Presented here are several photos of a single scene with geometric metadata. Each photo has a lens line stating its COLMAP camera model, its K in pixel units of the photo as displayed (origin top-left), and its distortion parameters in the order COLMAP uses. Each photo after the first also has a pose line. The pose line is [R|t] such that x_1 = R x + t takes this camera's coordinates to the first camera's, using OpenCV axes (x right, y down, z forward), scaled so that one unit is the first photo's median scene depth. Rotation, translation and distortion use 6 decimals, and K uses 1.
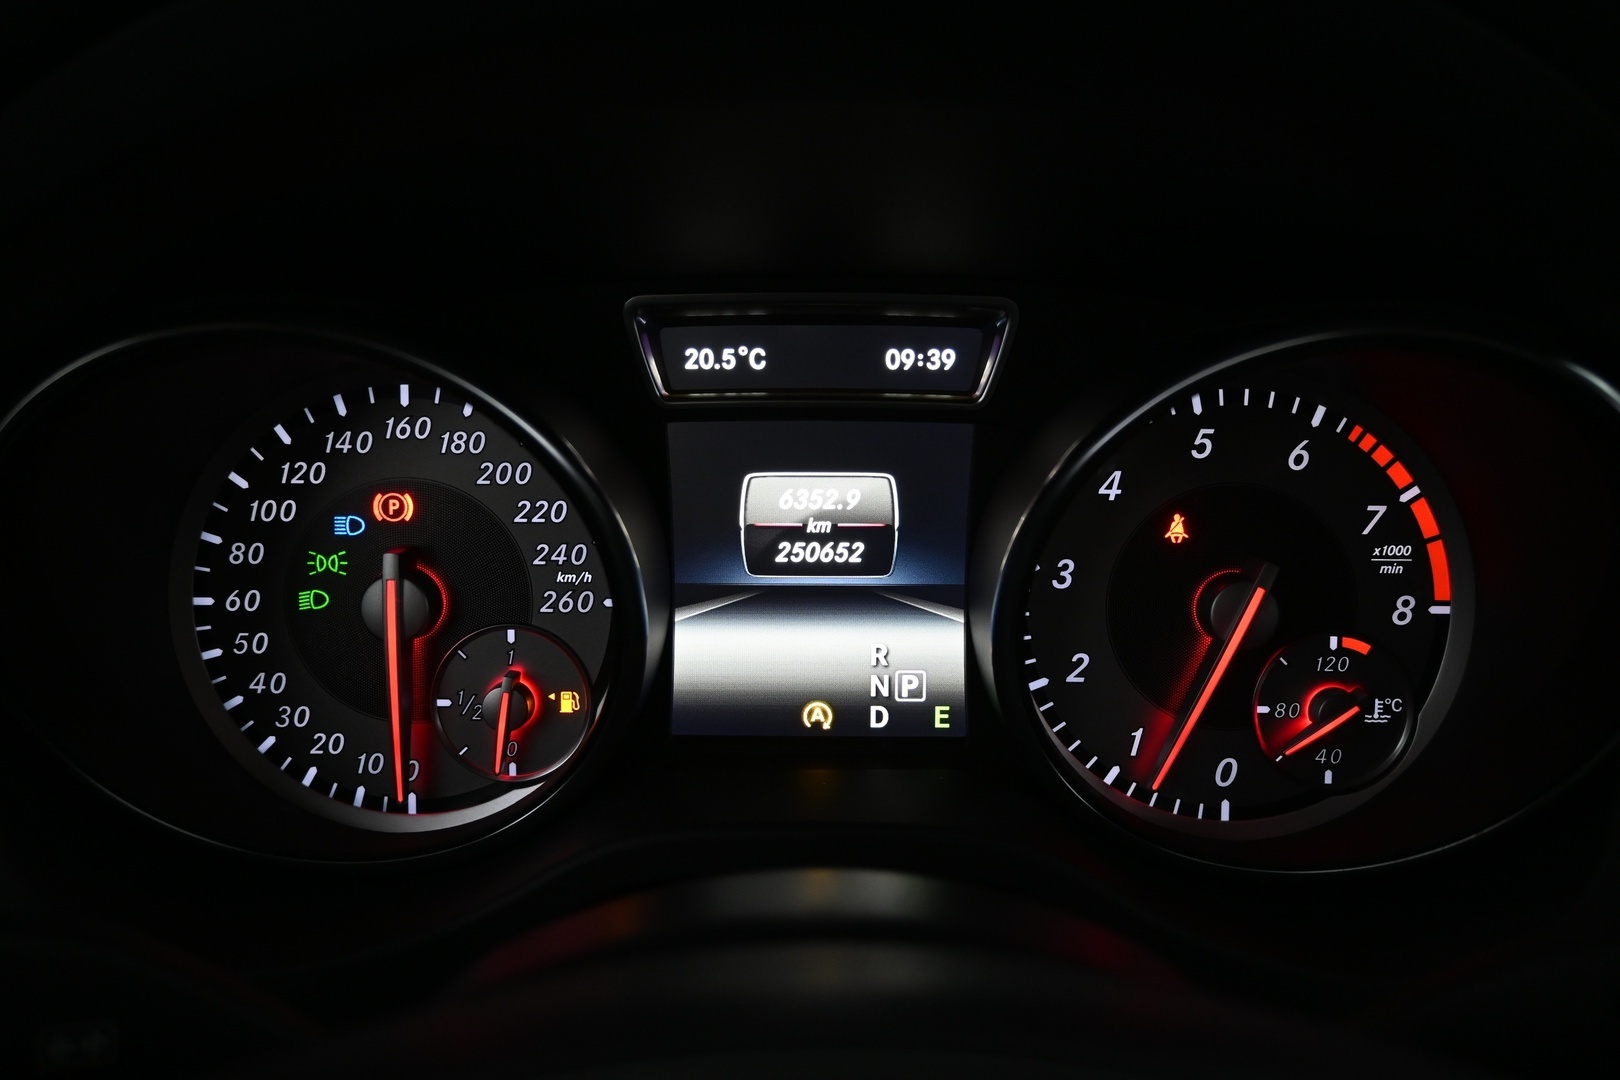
lens RADIAL K [[1351.1, 0, 828.1], [0, 1351.1, 556.1], [0, 0, 1]] dist [-0.012615, 0.000854]
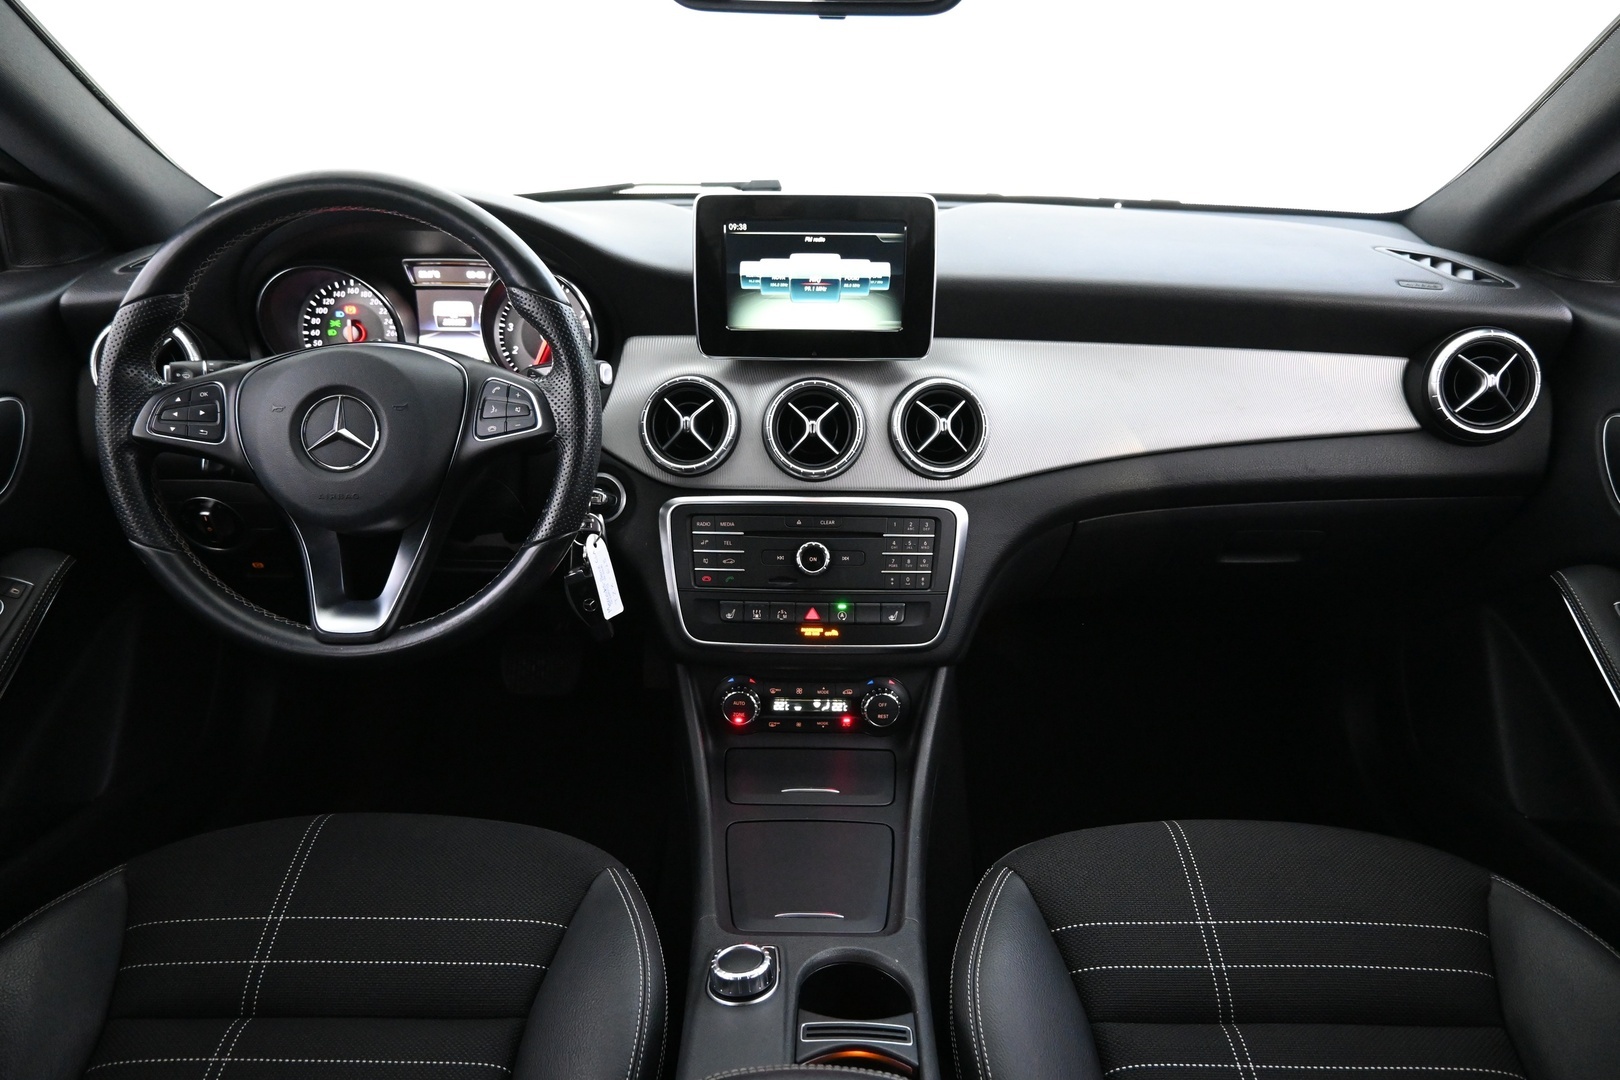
lens RADIAL K [[1116.5, 0, 811.7], [0, 1116.5, 548.8], [0, 0, 1]] dist [-0.003179, -0.008030]
pose [[0.999950, 0.006396, 0.007745, 1.089873], [-0.007222, 0.993705, 0.111794, 0.303806], [-0.006981, -0.111844, 0.993701, -2.538817]]
